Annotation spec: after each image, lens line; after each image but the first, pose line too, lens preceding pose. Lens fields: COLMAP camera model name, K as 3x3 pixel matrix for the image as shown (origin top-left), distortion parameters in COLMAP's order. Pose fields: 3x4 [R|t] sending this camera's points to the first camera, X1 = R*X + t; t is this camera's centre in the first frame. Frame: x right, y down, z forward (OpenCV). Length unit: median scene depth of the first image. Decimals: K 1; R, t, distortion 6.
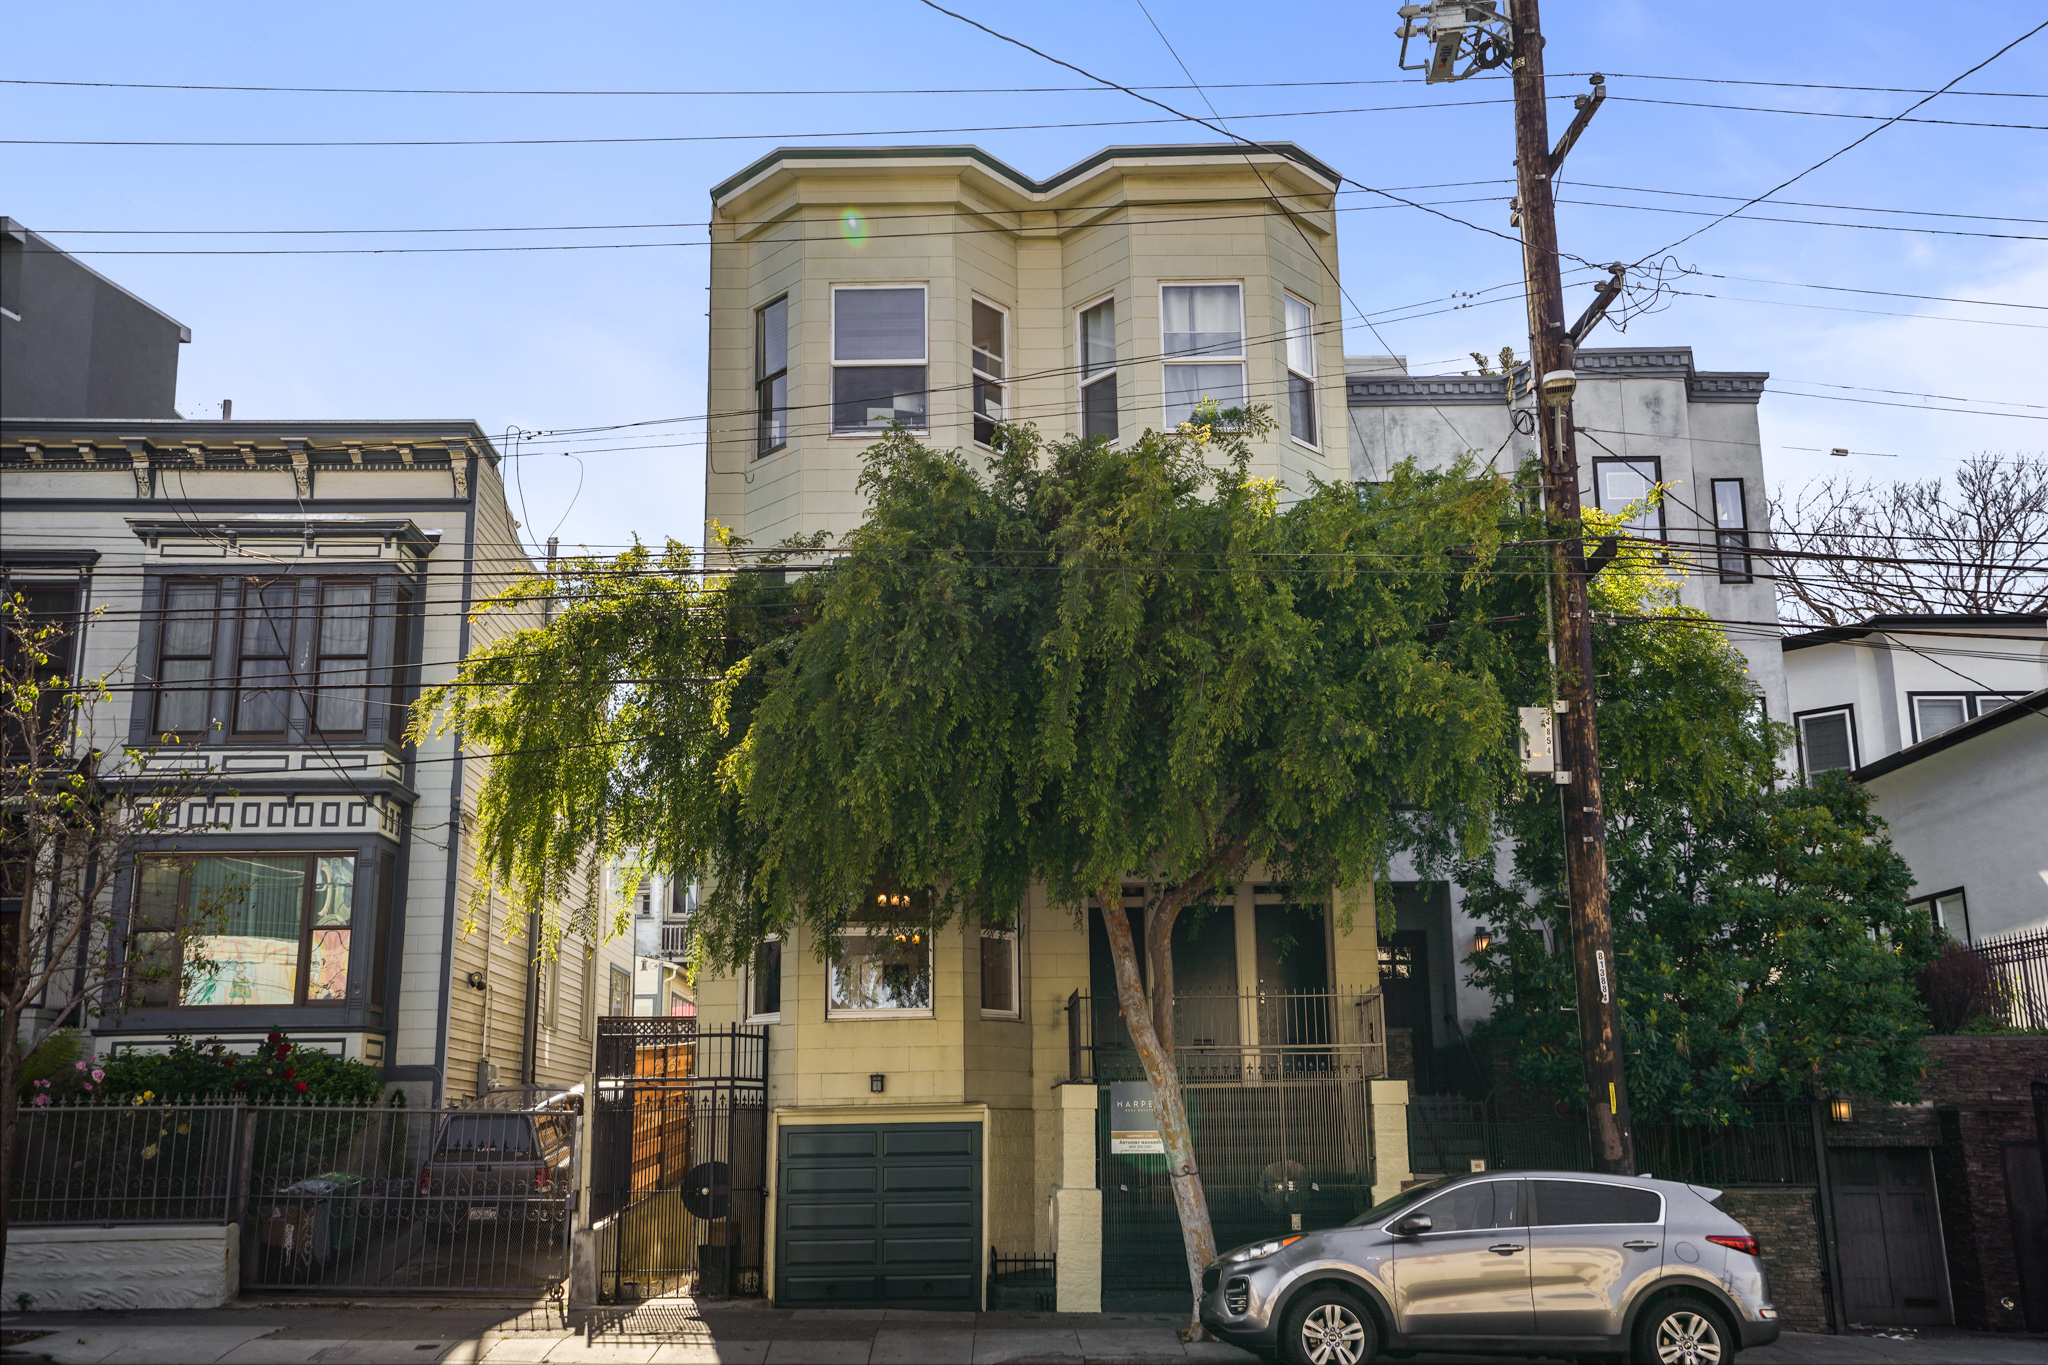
lens RADIAL K [[1938.9, 0, 1021.5], [0, 1938.9, 678.8], [0, 0, 1]] dist [0.068253, 0.000000]
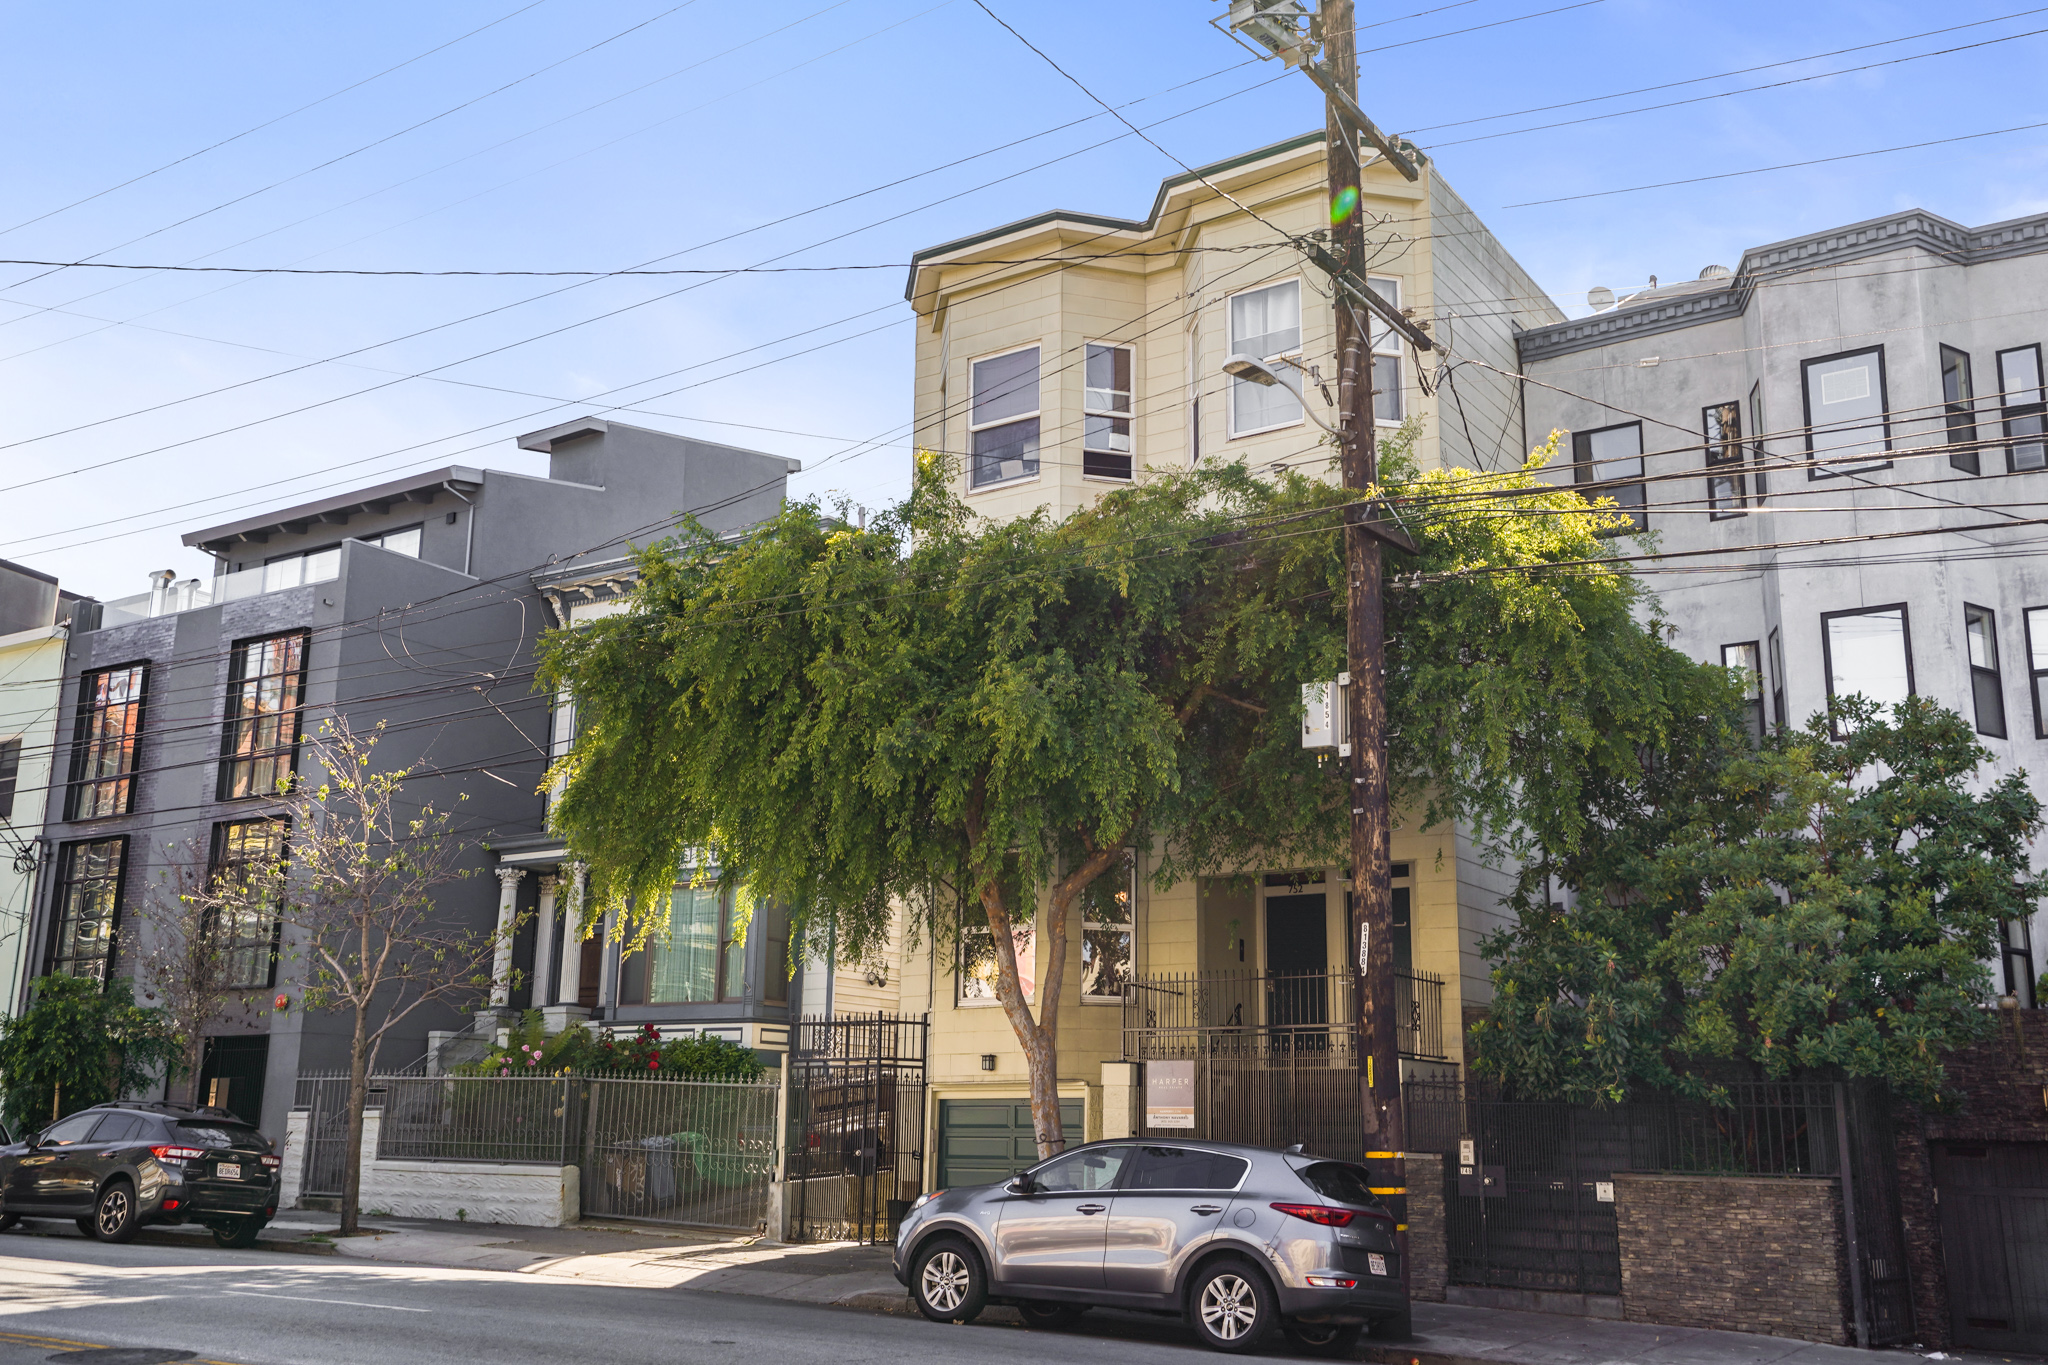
lens RADIAL K [[1938.9, 0, 1022.1], [0, 1938.9, 682.8], [0, 0, 1]] dist [0.068253, 0.000000]
pose [[0.828381, -0.107997, -0.549656, 0.621859], [0.109529, 0.993527, -0.030138, 0.025714], [0.549352, -0.035238, 0.834847, 0.076867]]
